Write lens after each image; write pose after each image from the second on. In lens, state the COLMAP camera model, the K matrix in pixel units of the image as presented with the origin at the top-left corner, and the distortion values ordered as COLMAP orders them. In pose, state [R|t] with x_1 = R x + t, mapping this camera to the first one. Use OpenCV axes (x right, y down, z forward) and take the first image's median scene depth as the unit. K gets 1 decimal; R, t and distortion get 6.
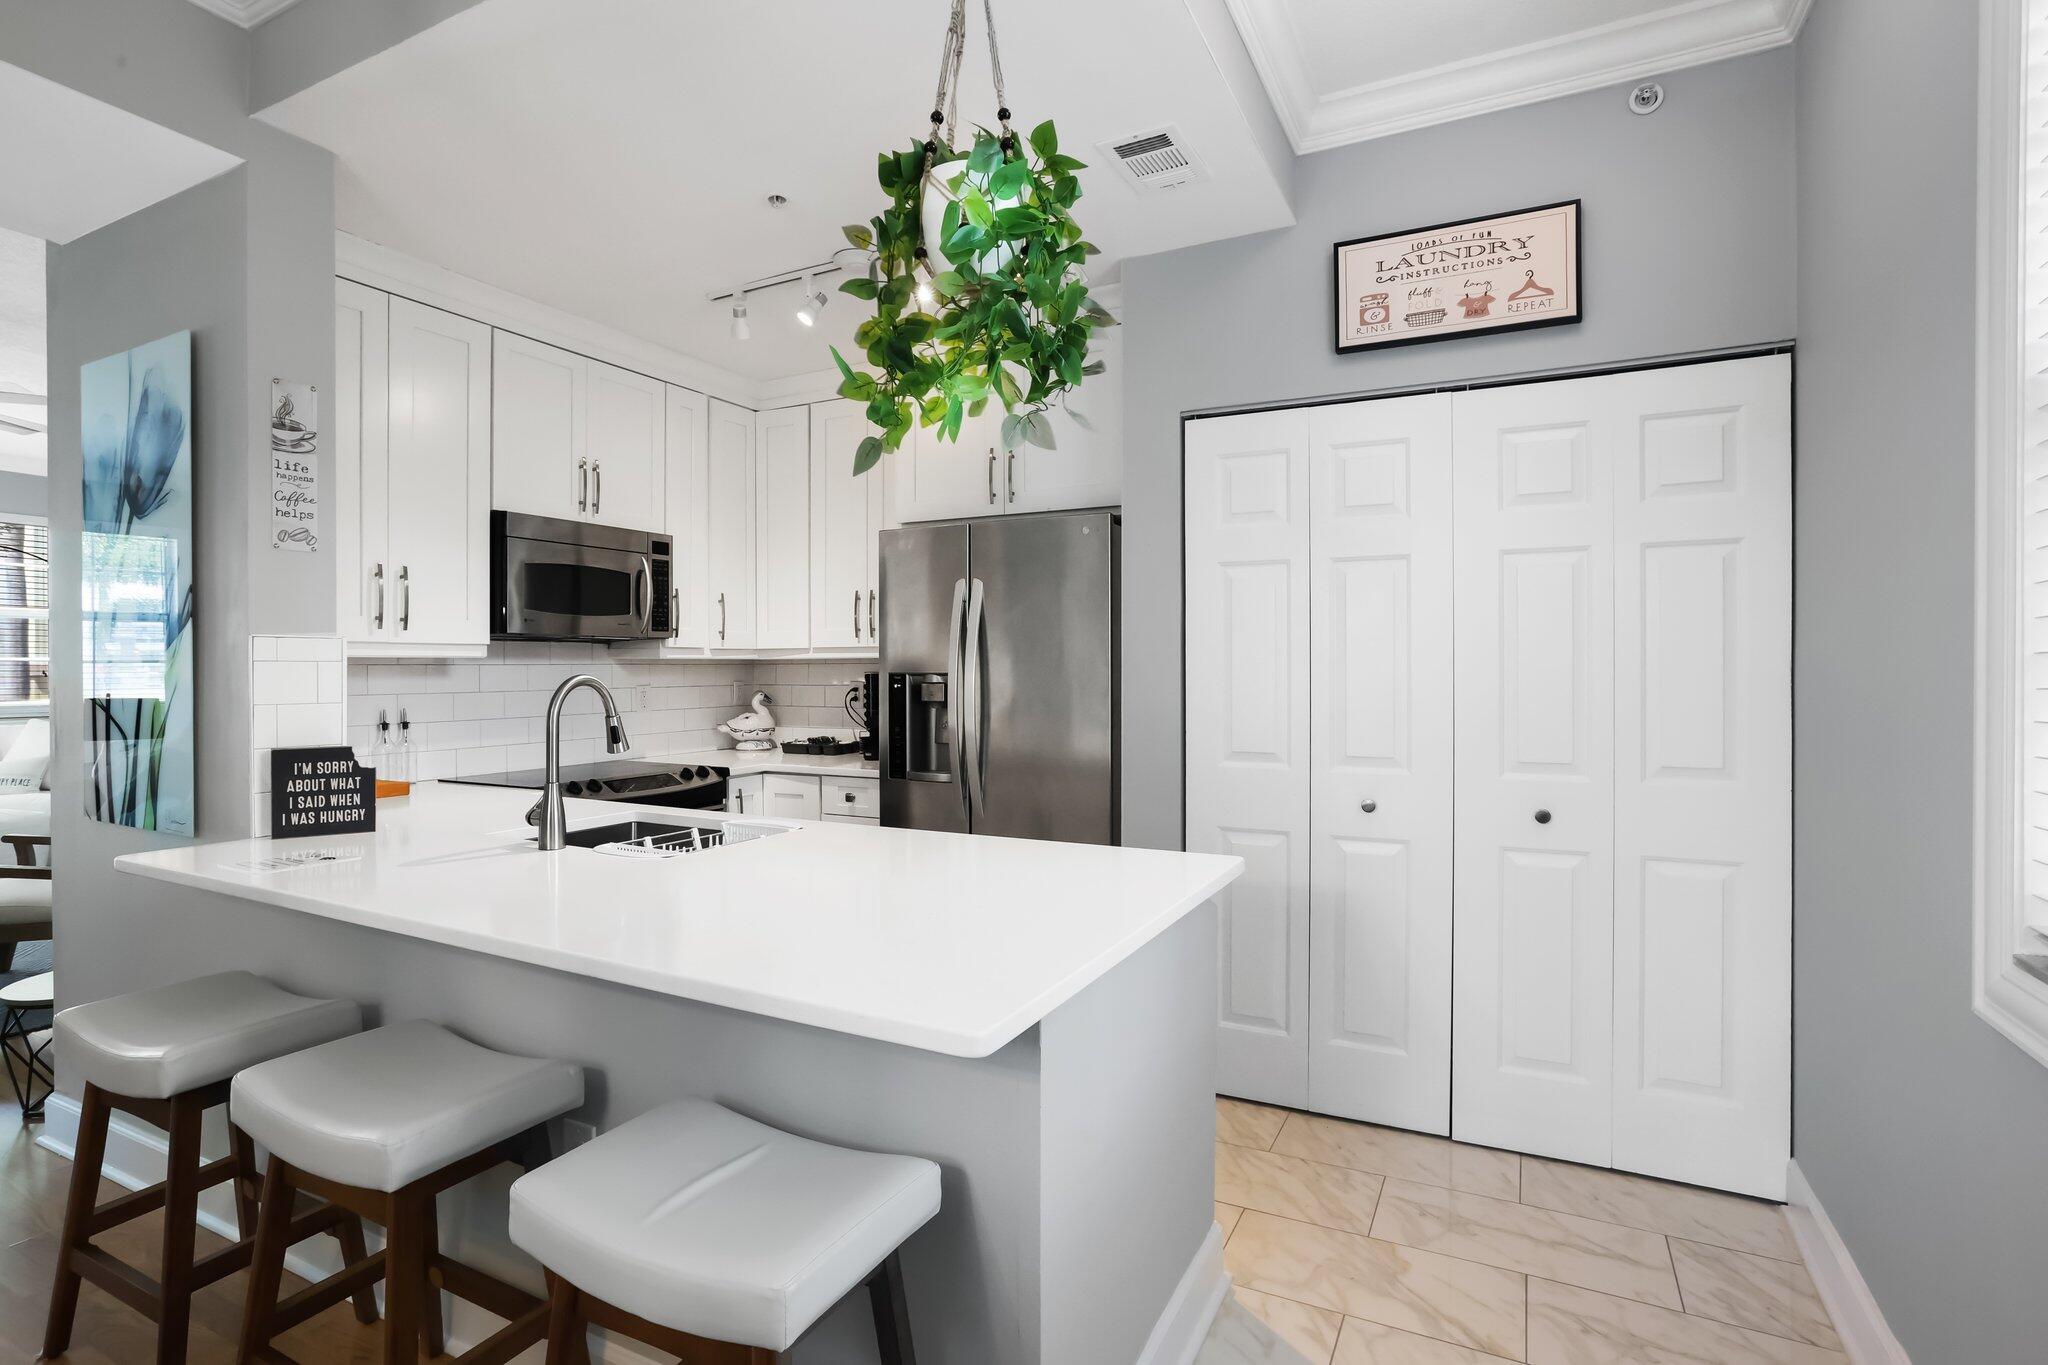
lens RADIAL K [[1007.1, 0, 984.5], [0, 1007.1, 662.4], [0, 0, 1]] dist [-0.046127, 0.011371]
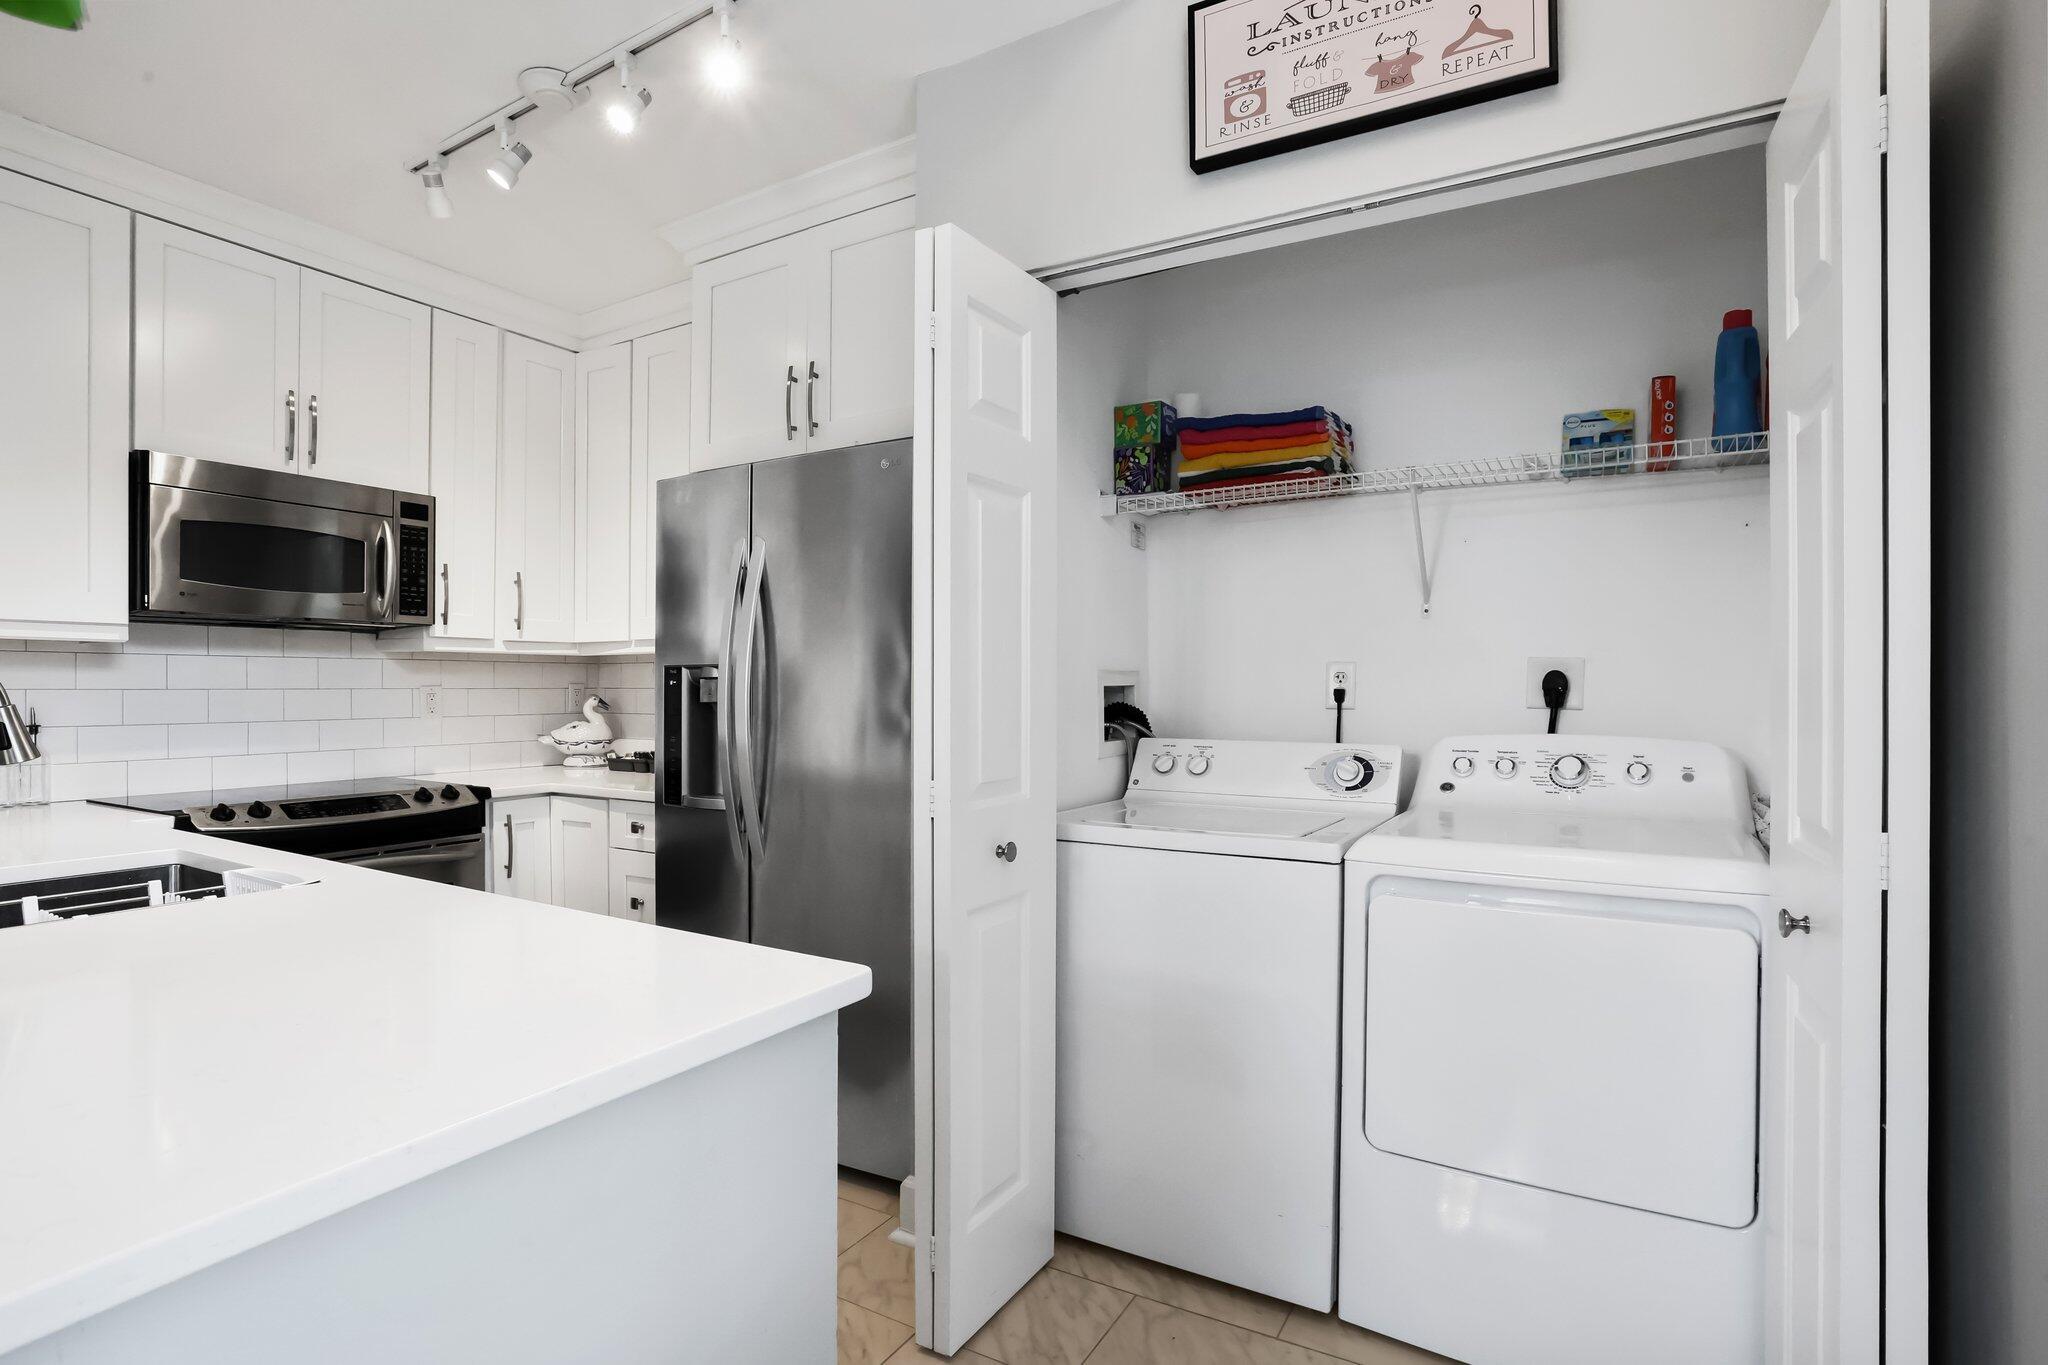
lens RADIAL K [[1007.1, 0, 1000.7], [0, 1007.1, 686.4], [0, 0, 1]] dist [-0.046127, 0.011371]
pose [[0.999077, 0.003788, -0.042781, 0.224935], [-0.003679, 0.999990, 0.002624, 0.027148], [0.042791, -0.002464, 0.999081, 0.295178]]
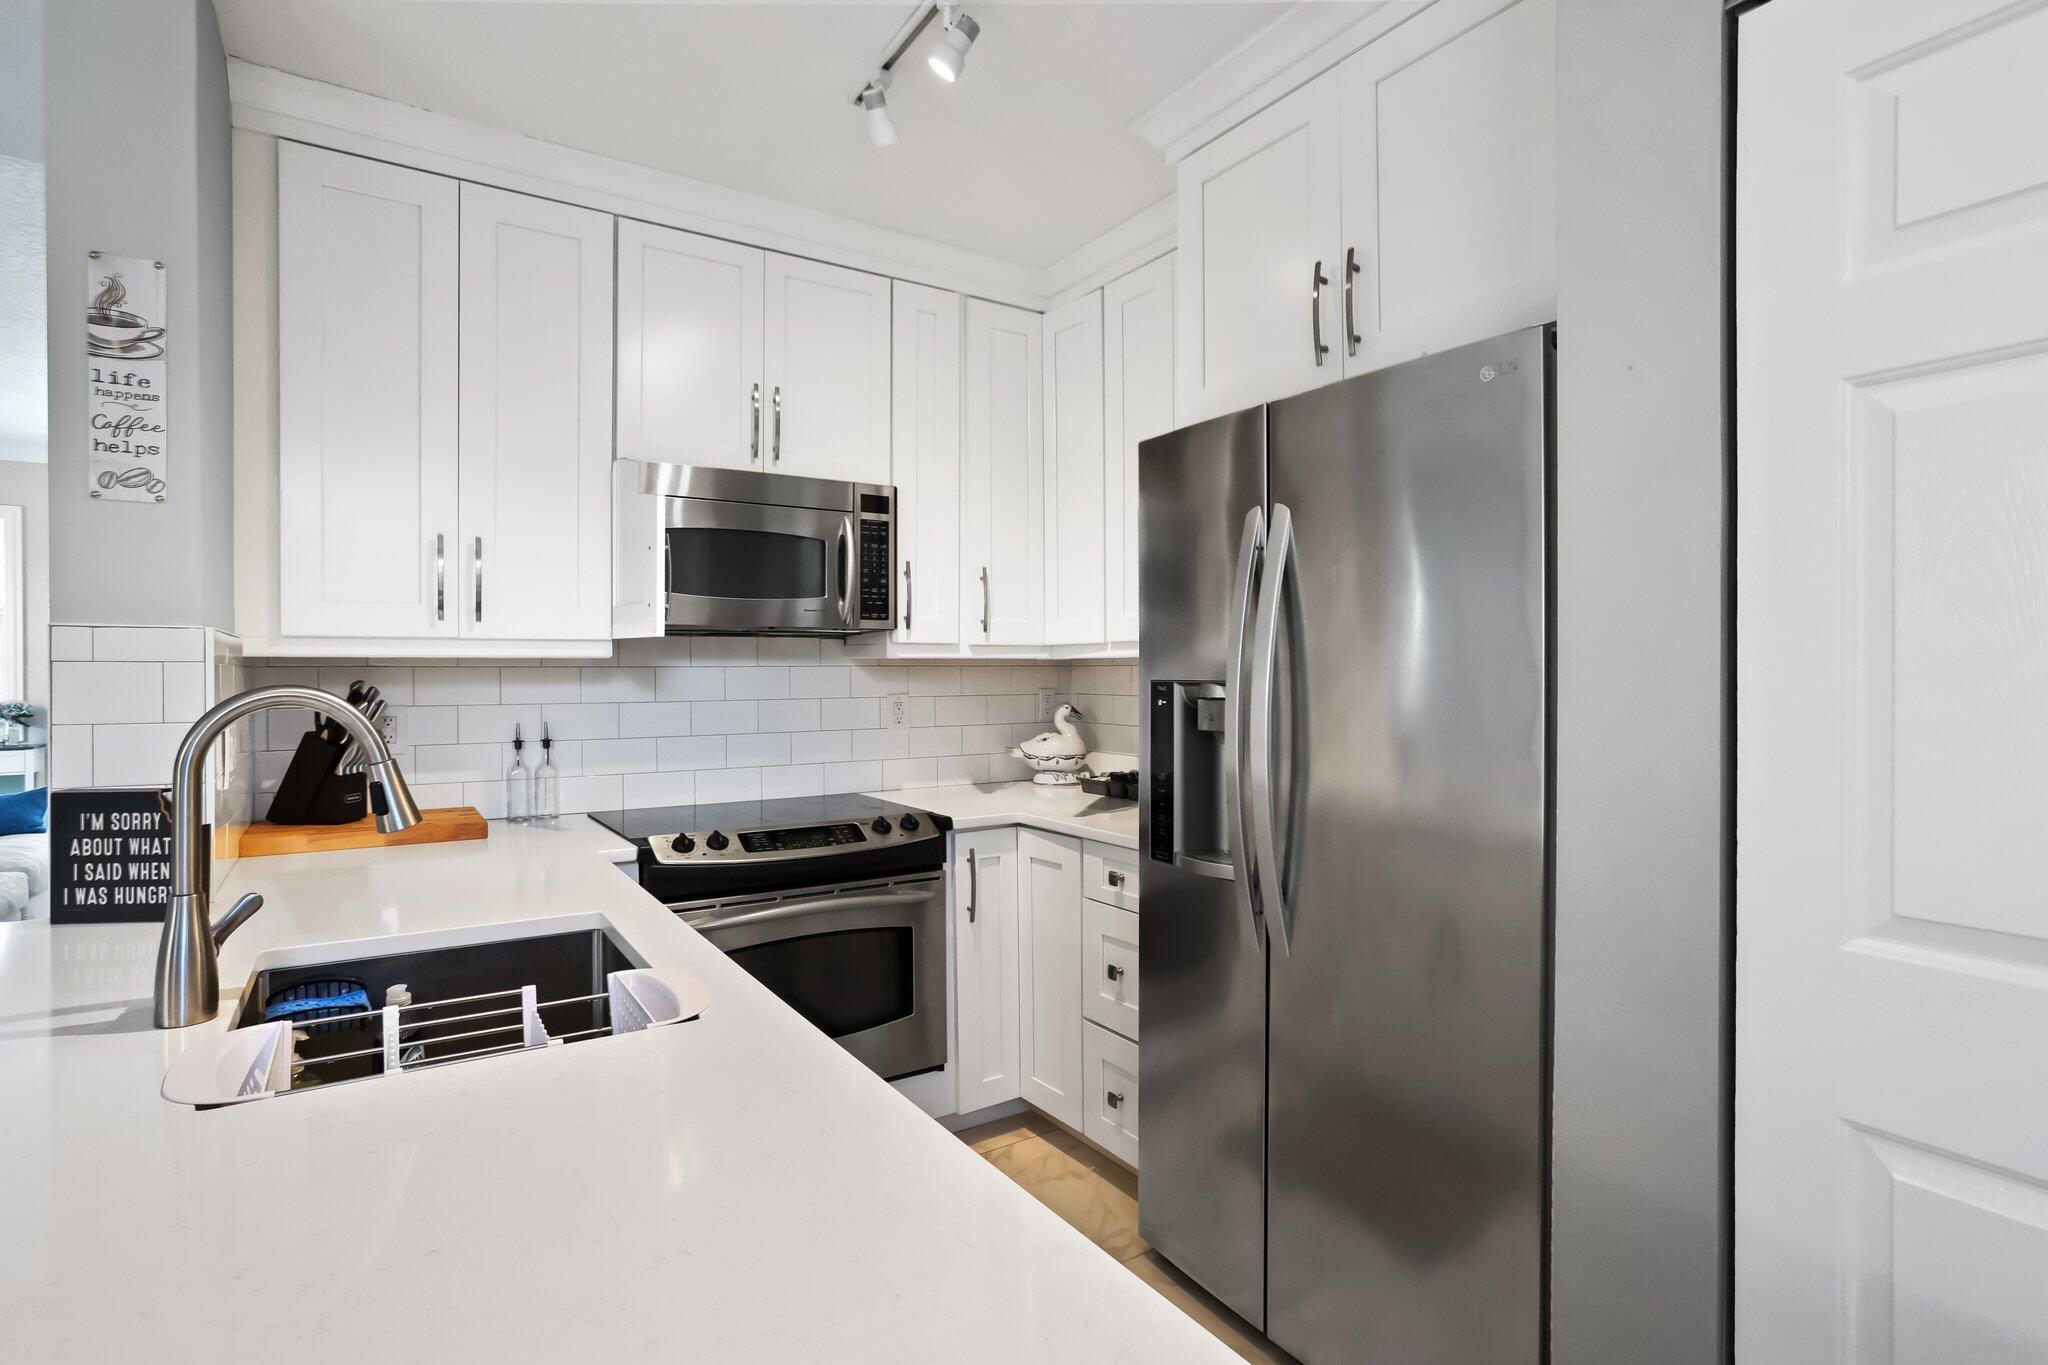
lens RADIAL K [[1007.1, 0, 1010.9], [0, 1007.1, 665.9], [0, 0, 1]] dist [-0.046127, 0.011371]
pose [[0.885297, -0.001509, -0.465023, 0.123728], [0.001758, 0.999998, 0.000101, 0.002177], [0.465022, -0.000907, 0.885299, 0.517822]]
